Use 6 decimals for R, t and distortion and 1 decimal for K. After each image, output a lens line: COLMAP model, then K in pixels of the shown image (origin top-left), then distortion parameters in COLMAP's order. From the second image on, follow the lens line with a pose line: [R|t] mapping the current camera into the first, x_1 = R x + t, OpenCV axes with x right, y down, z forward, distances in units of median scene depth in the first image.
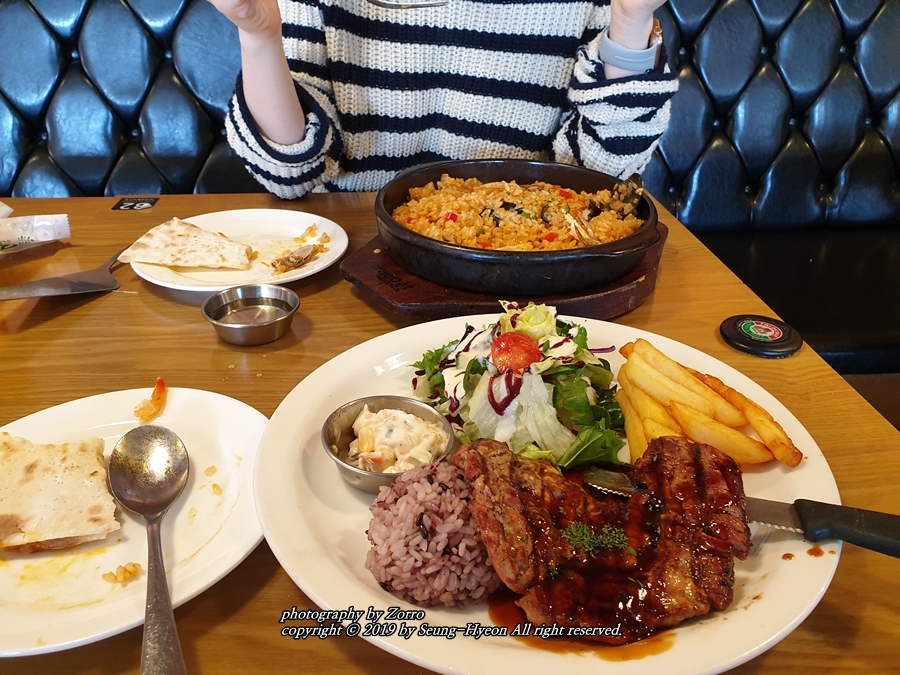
lens RADIAL K [[711.8, 0, 453.6], [0, 711.8, 333.1], [0, 0, 1]] dist [0.026201, -0.073483]
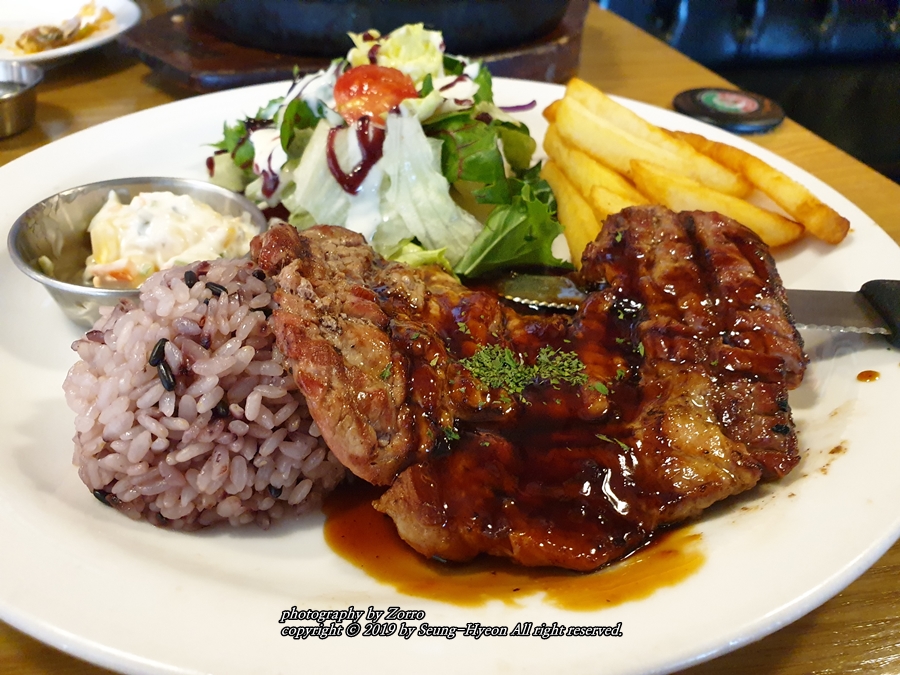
lens RADIAL K [[711.8, 0, 451.4], [0, 711.8, 335.5], [0, 0, 1]] dist [0.026201, -0.073483]
pose [[0.989676, -0.067913, 0.126212, 0.076260], [0.050567, 0.989433, 0.135888, 0.180642], [-0.134107, -0.128103, 0.982652, 0.477332]]
